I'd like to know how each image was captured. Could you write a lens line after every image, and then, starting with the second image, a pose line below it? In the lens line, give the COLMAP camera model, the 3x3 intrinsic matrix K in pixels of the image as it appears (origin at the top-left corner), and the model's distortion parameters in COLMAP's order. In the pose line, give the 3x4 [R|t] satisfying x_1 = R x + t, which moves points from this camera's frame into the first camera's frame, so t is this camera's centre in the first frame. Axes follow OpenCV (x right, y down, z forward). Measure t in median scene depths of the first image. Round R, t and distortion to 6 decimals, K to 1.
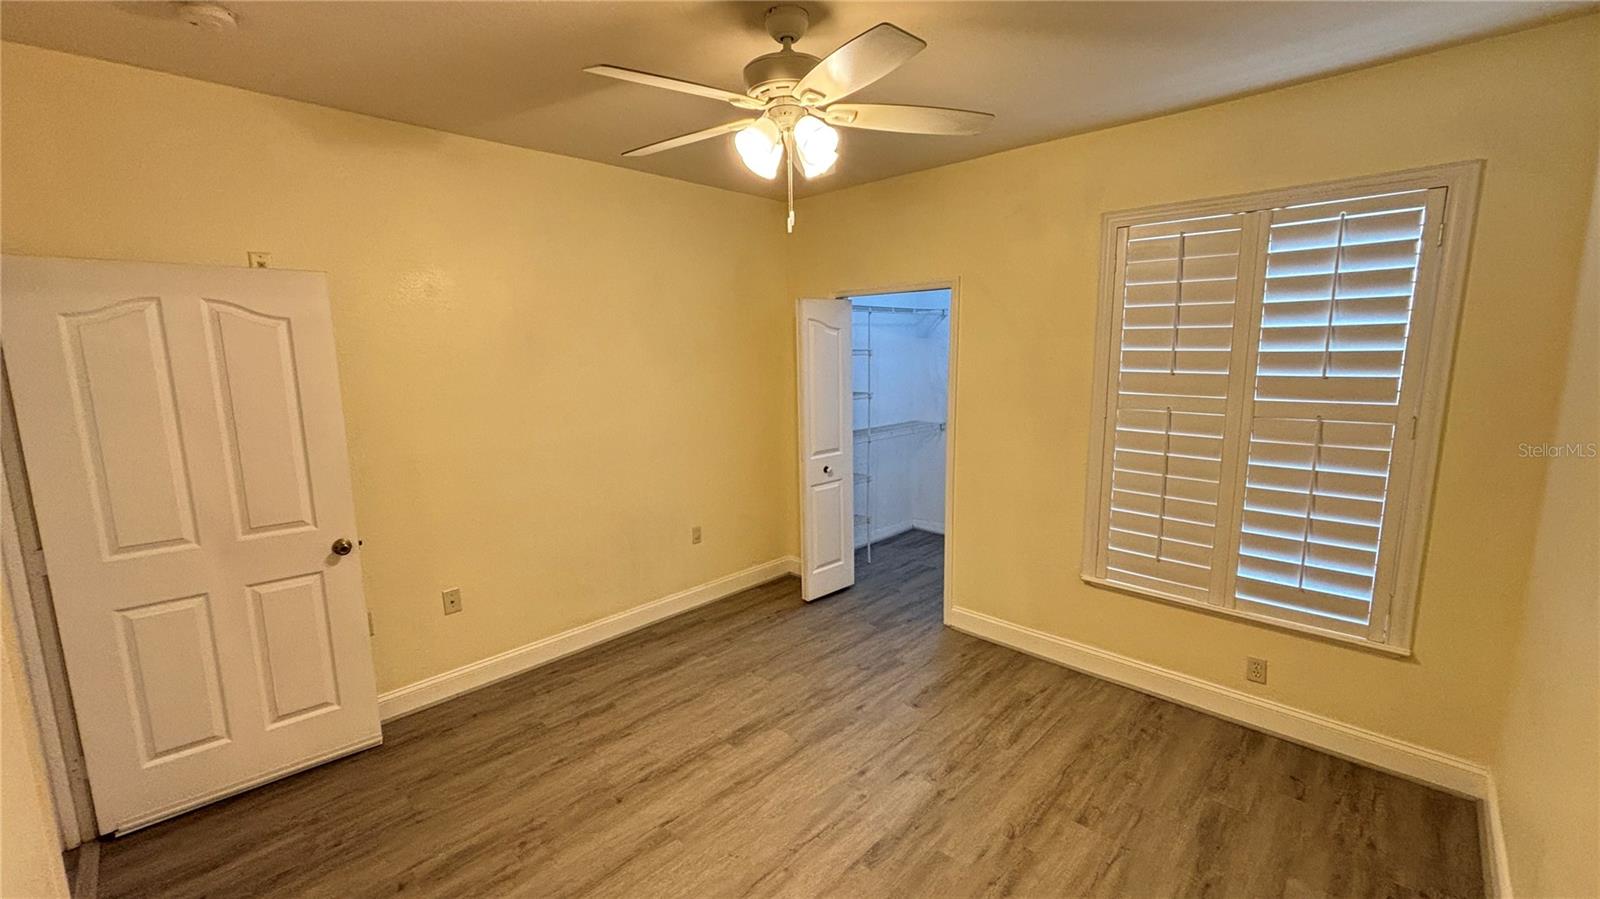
lens RADIAL K [[637.4, 0, 800.0], [0, 637.4, 449.5], [0, 0, 1]] dist [0.002391, -0.000022]
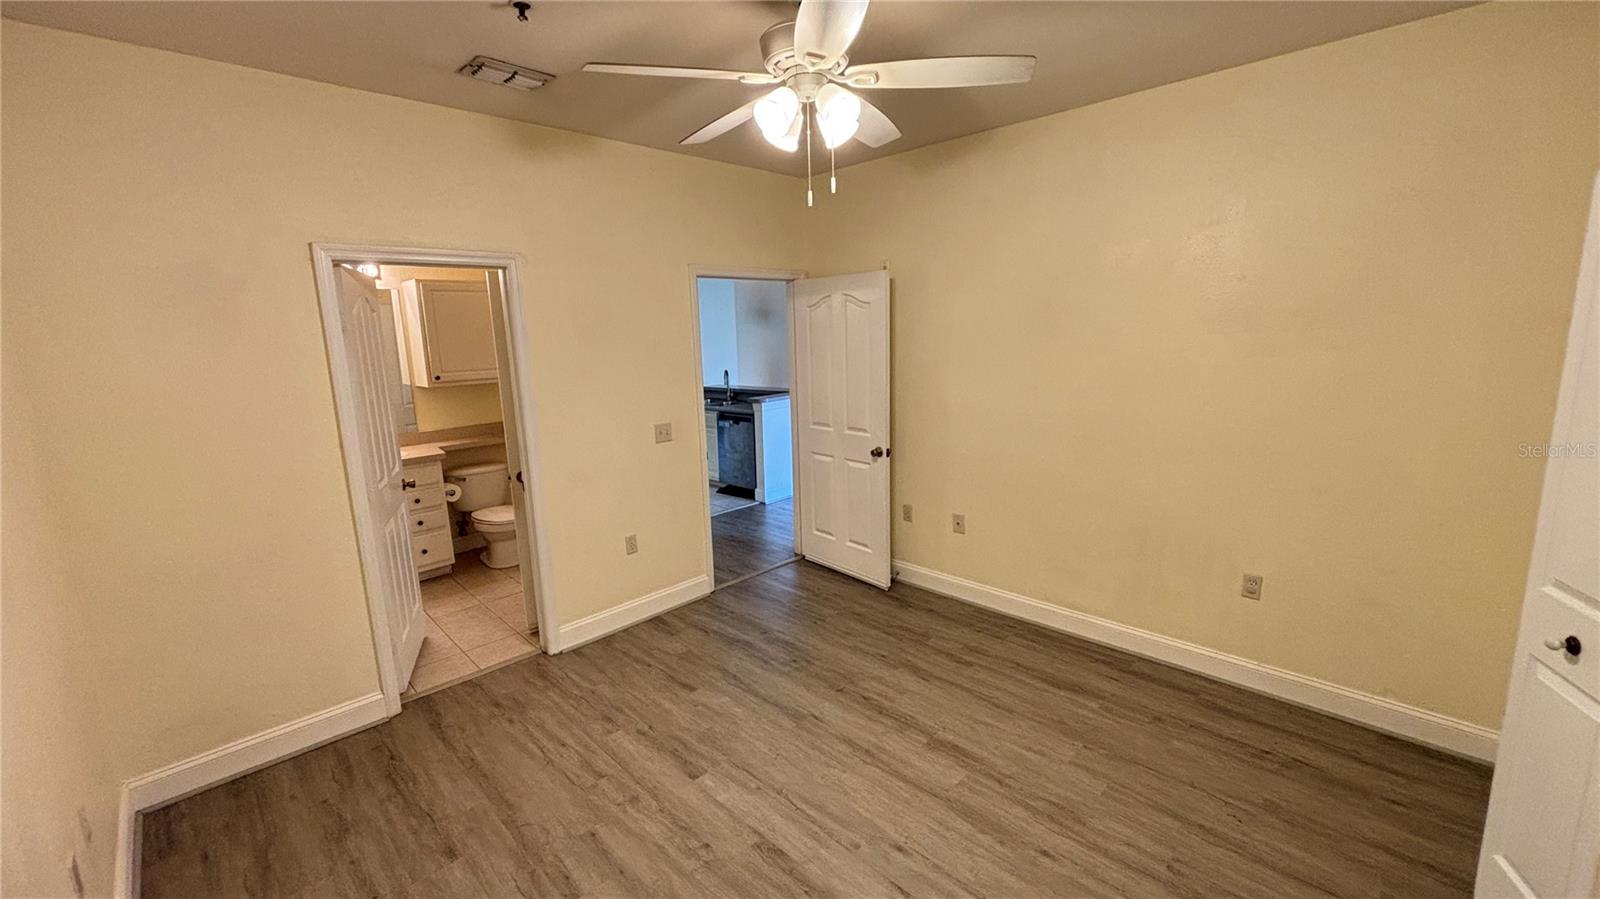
lens RADIAL K [[637.4, 0, 800.0], [0, 637.4, 449.5], [0, 0, 1]] dist [0.002391, -0.000022]
pose [[-0.004815, 0.200763, -0.979628, 0.735324], [-0.132490, 0.970875, 0.199621, -0.125077], [0.991173, 0.130752, 0.021925, 0.732360]]
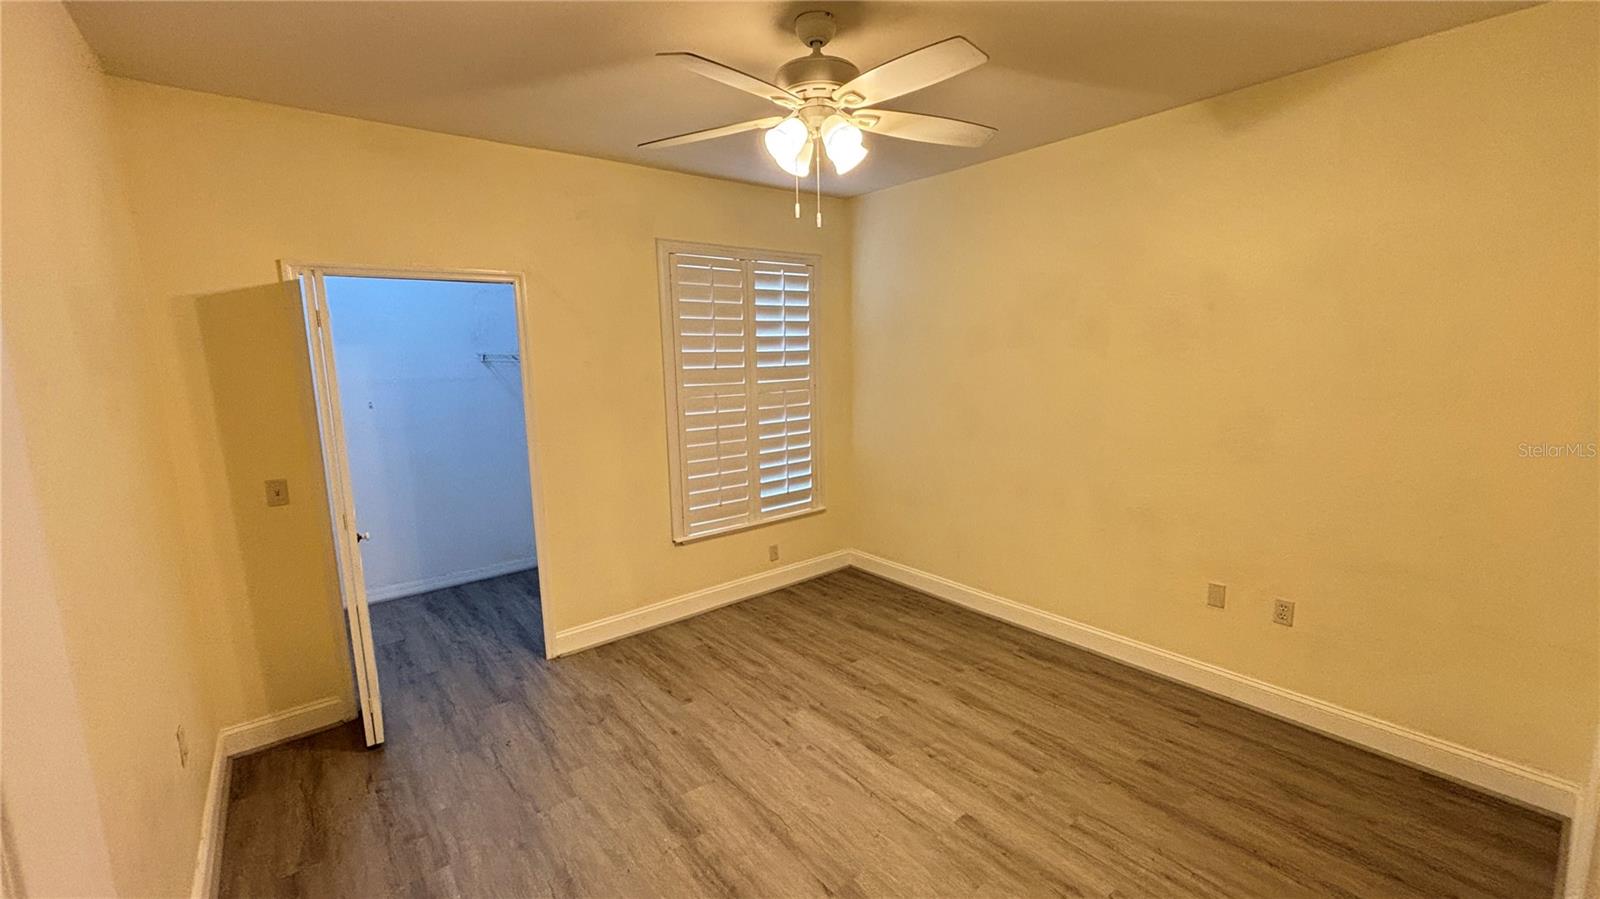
lens RADIAL K [[646.8, 0, 780.6], [0, 646.8, 446.0], [0, 0, 1]] dist [0.001932, 0.000074]
pose [[0.146092, -0.139641, 0.979366, -0.822350], [0.182157, 0.976857, 0.112111, -0.089506], [-0.972356, 0.162020, 0.168147, 0.681172]]
